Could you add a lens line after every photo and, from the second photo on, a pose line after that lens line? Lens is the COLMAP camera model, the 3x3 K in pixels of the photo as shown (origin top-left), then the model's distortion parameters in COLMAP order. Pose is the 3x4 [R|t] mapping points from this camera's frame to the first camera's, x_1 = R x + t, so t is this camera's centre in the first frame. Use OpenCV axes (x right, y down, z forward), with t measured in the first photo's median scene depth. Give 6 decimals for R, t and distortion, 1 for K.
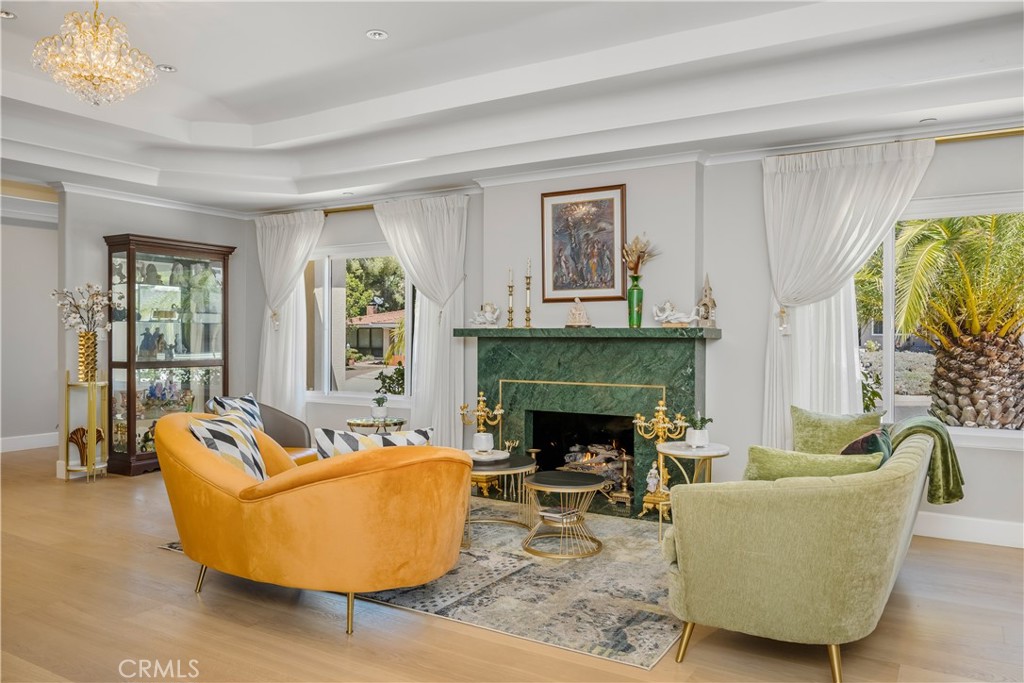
lens RADIAL K [[735.5, 0, 512.0], [0, 735.5, 341.5], [0, 0, 1]] dist [-0.002124, -0.000113]
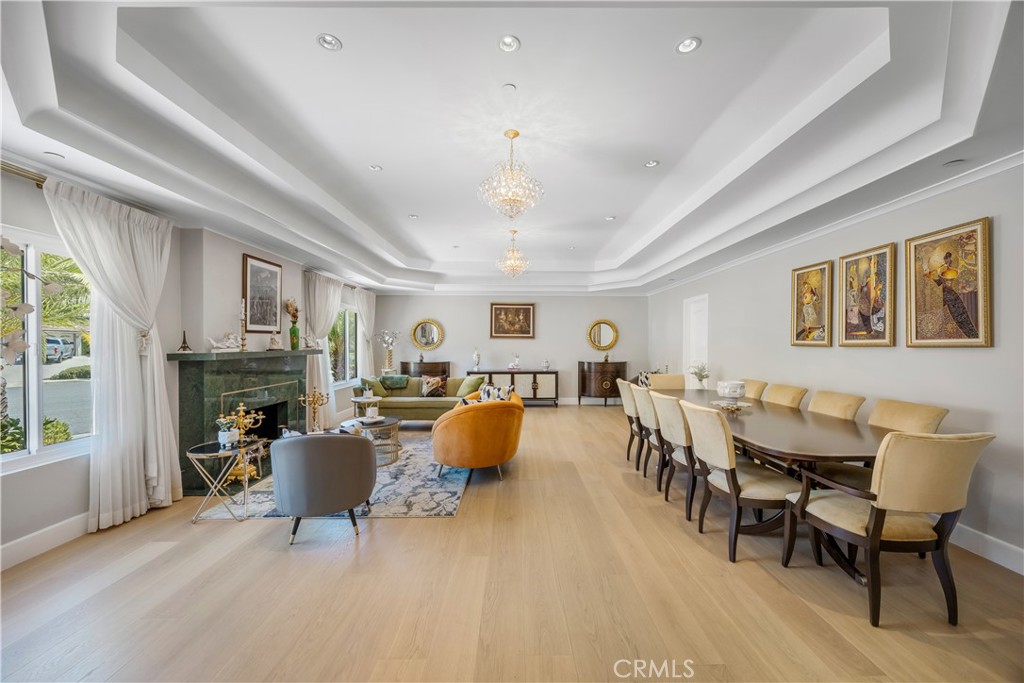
lens RADIAL K [[408.0, 0, 515.8], [0, 408.0, 344.9], [0, 0, 1]] dist [-0.000995, -0.000177]
pose [[-0.527441, -0.008256, 0.849551, -0.890143], [0.001284, 0.999944, 0.010515, -0.037526], [-0.849591, 0.006637, -0.527401, 0.985504]]
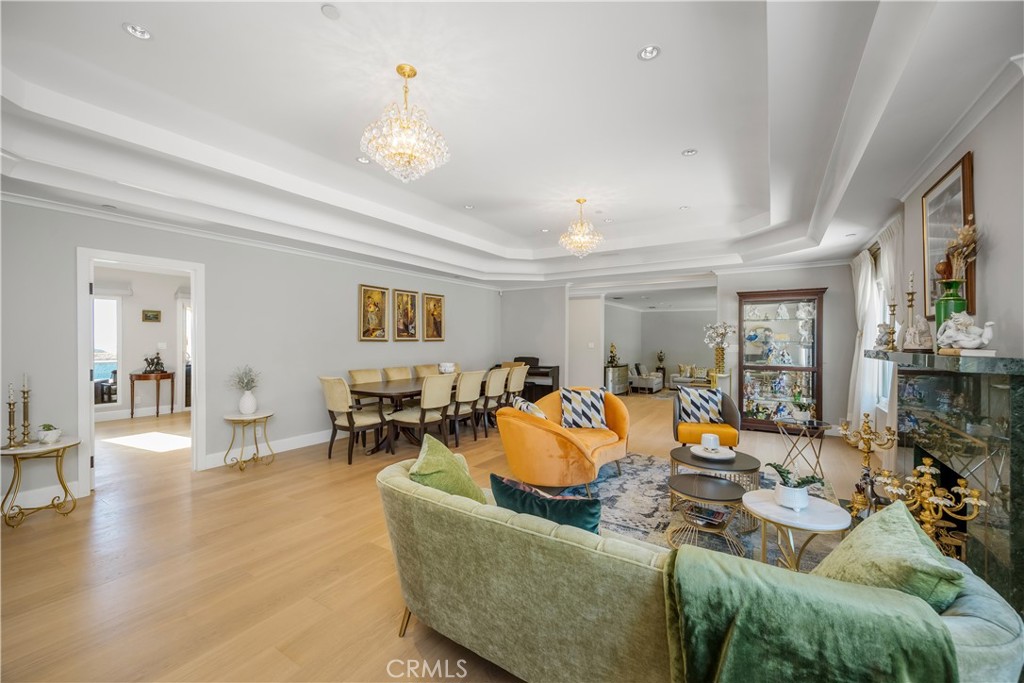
lens RADIAL K [[398.3, 0, 512.0], [0, 398.3, 341.5], [0, 0, 1]] dist [0.000483, 0.000107]
pose [[-0.029030, -0.004186, -0.999570, 0.526009], [-0.007335, 0.999965, -0.003974, -0.024005], [0.999552, 0.007217, -0.029060, 0.541132]]
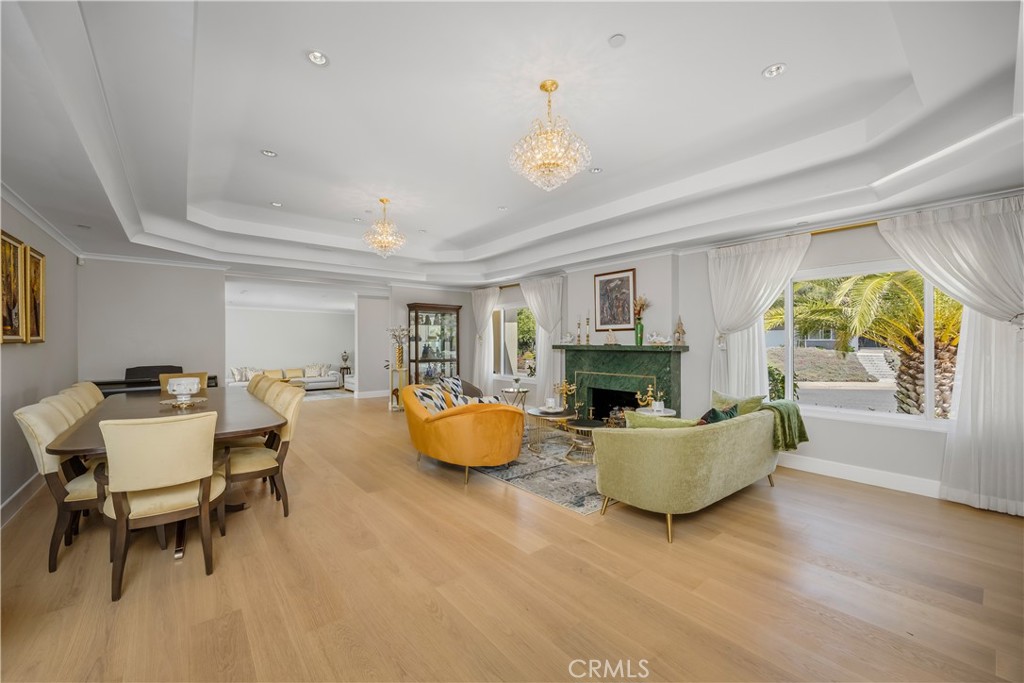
lens RADIAL K [[406.6, 0, 496.7], [0, 406.6, 342.2], [0, 0, 1]] dist [-0.001644, -0.000182]
pose [[0.933566, -0.007087, -0.358335, 0.184462], [0.005570, 0.999971, -0.005265, -0.021318], [0.358362, 0.002919, 0.933578, -0.085842]]
